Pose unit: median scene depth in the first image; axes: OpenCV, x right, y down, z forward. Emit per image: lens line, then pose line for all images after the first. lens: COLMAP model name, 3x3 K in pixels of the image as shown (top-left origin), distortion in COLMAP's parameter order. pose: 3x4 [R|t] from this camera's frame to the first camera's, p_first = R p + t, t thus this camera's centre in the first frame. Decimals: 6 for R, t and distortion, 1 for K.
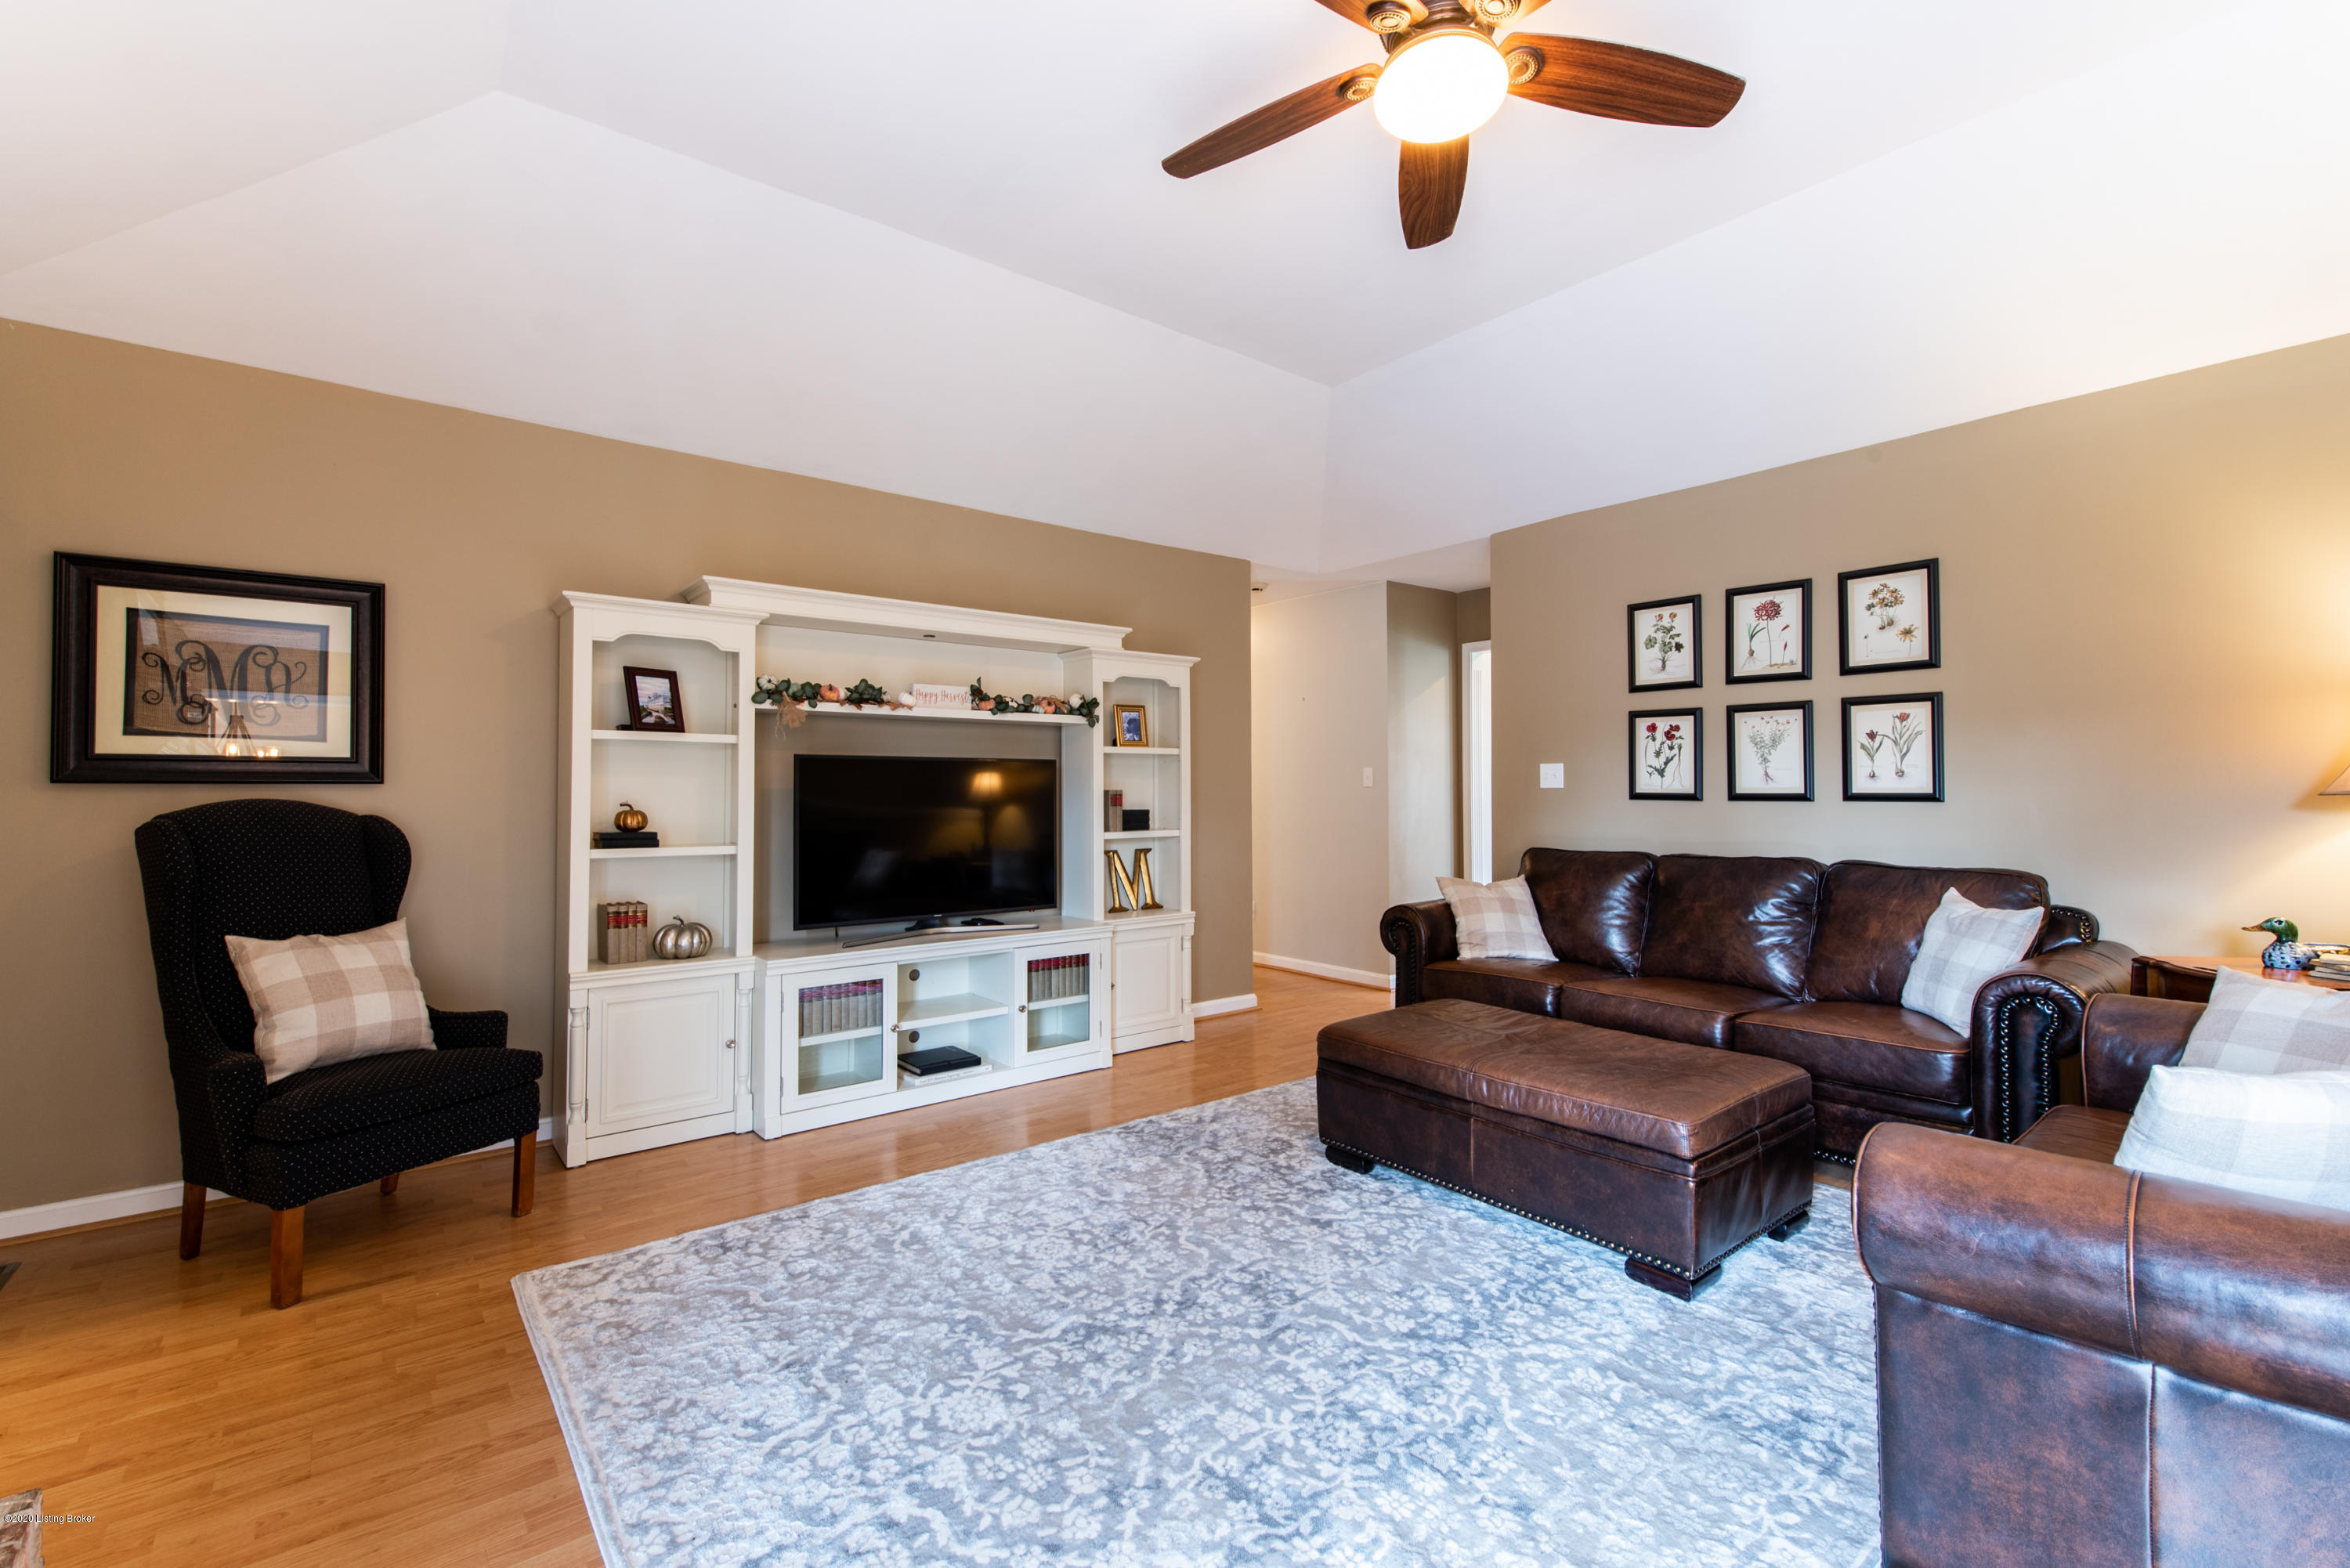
lens RADIAL K [[1010.6, 0, 1175.0], [0, 1010.6, 784.0], [0, 0, 1]] dist [0.044110, -0.000031]
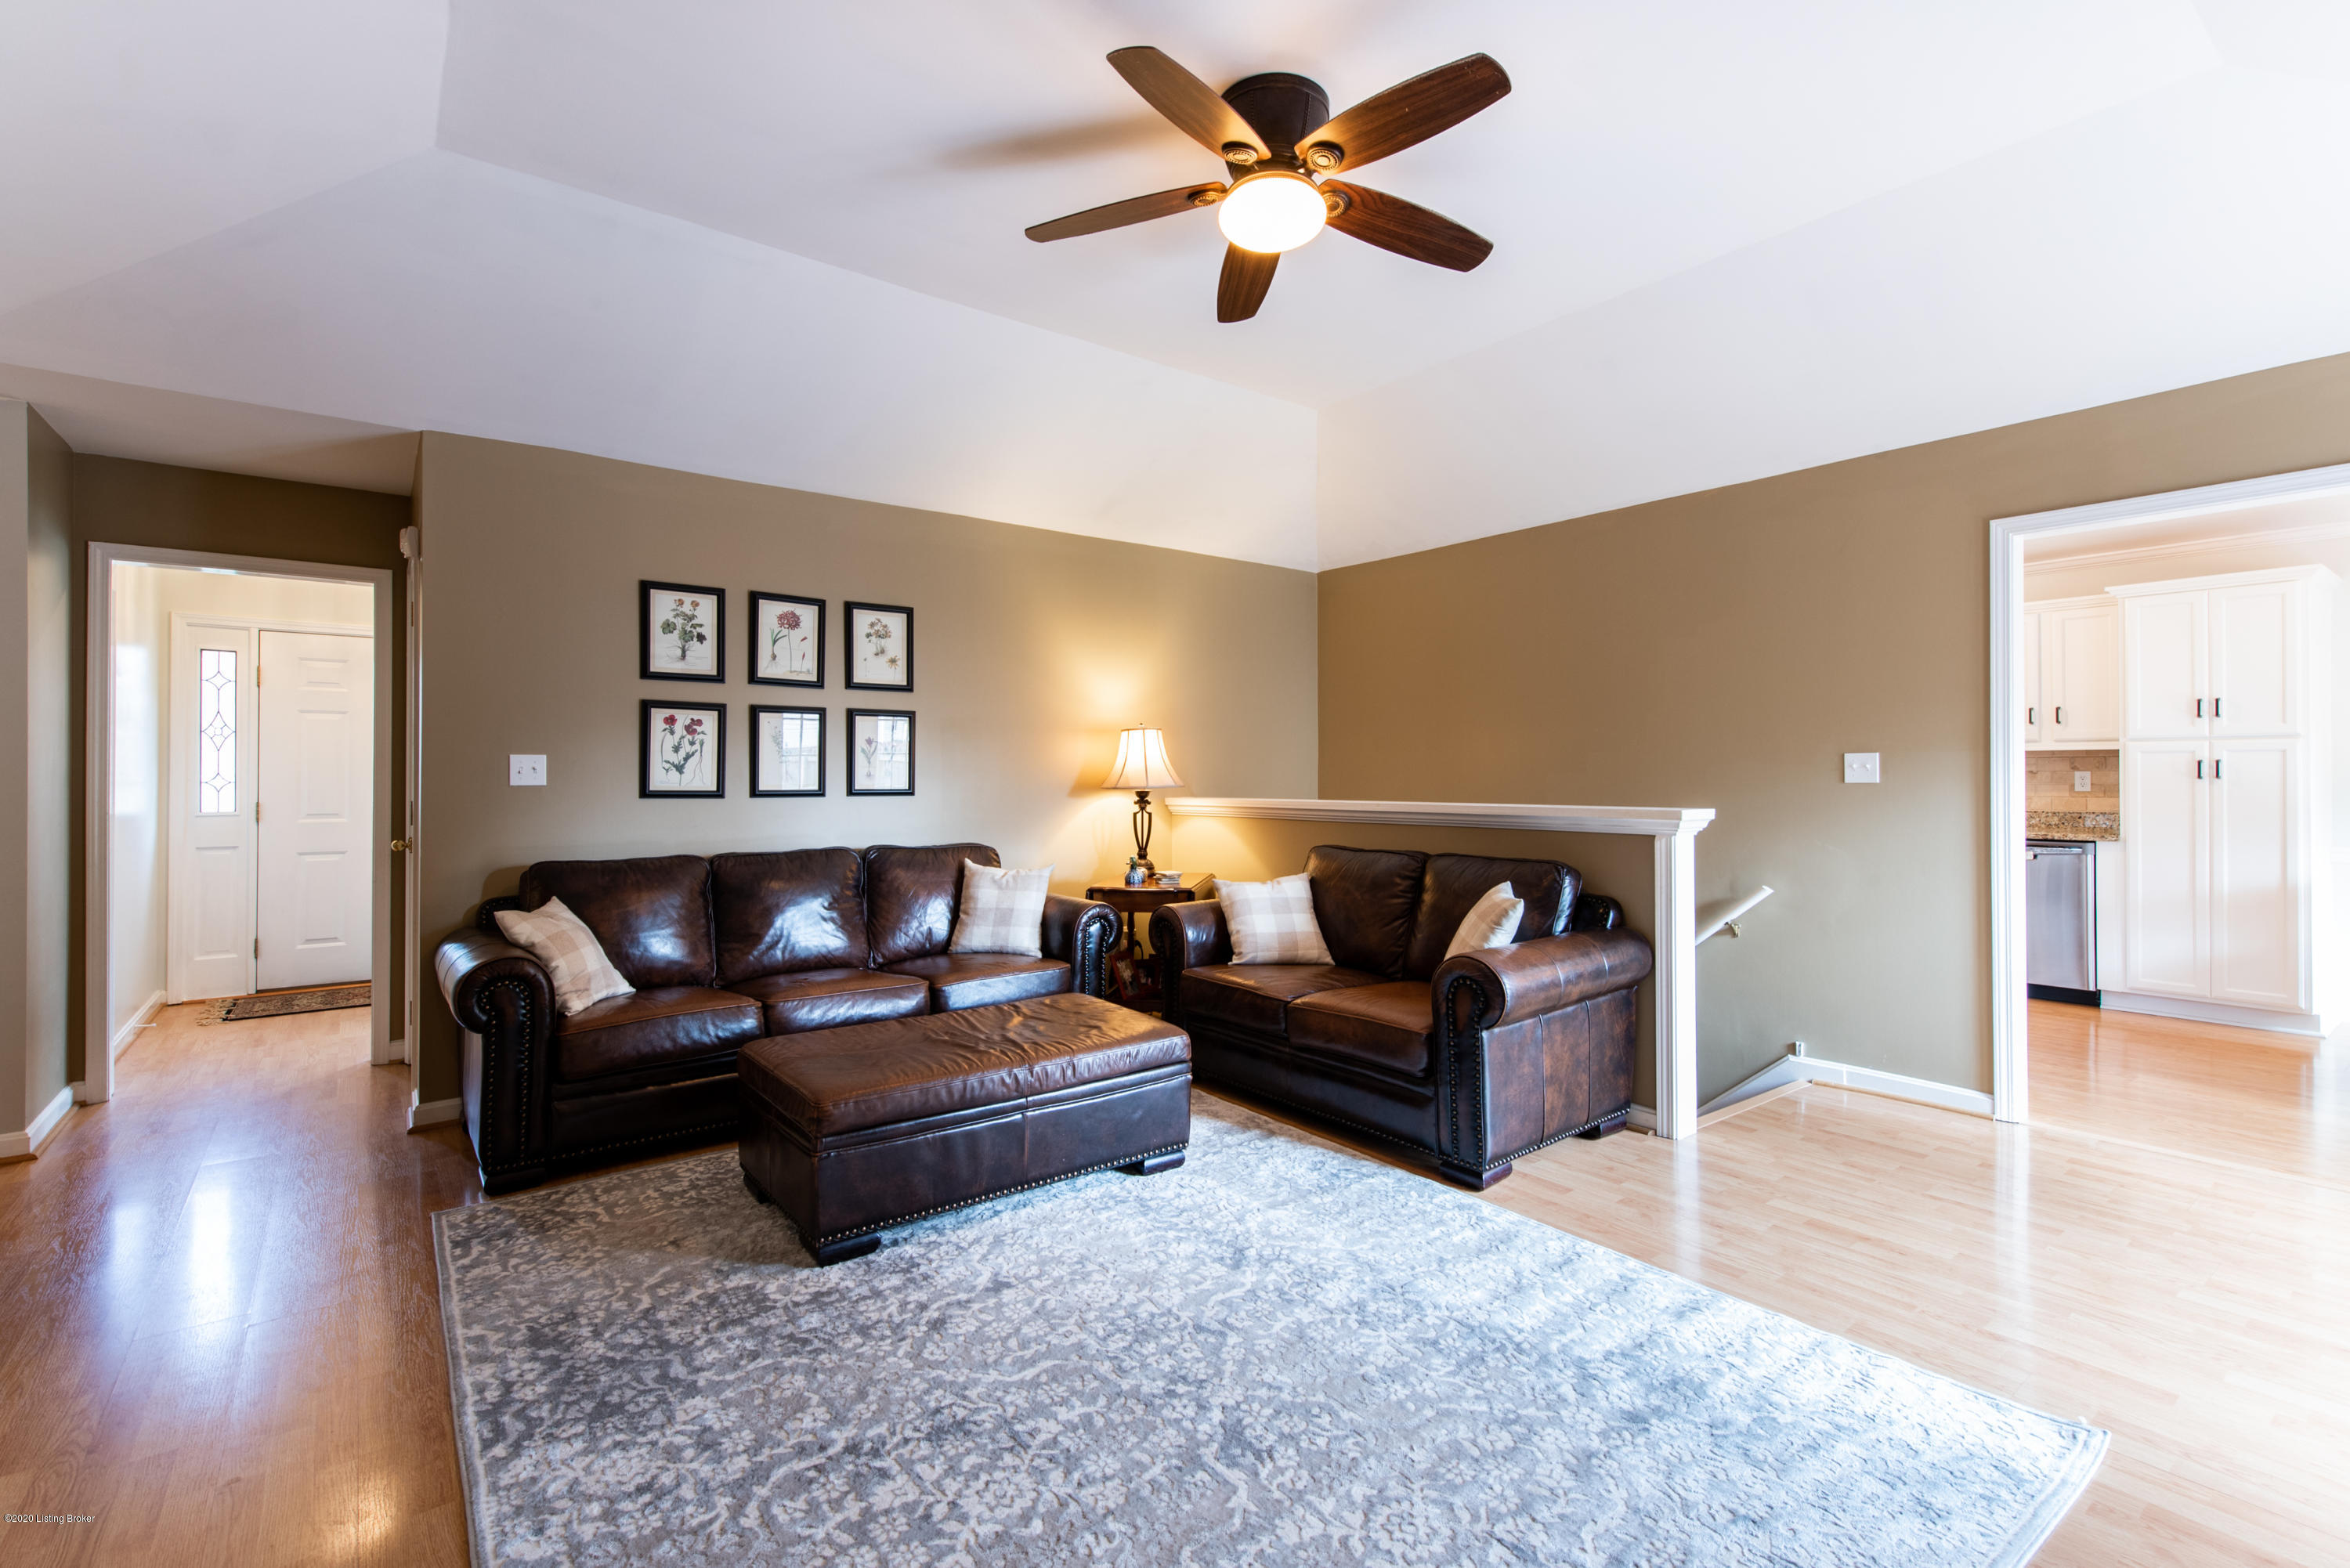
lens RADIAL K [[1098.0, 0, 1133.8], [0, 1098.0, 769.6], [0, 0, 1]] dist [0.003077, 0.000300]
pose [[0.028318, 0.017412, 0.999447, -0.599968], [-0.000281, 0.999848, -0.017411, 0.007797], [-0.999599, 0.000212, 0.028319, 0.653712]]
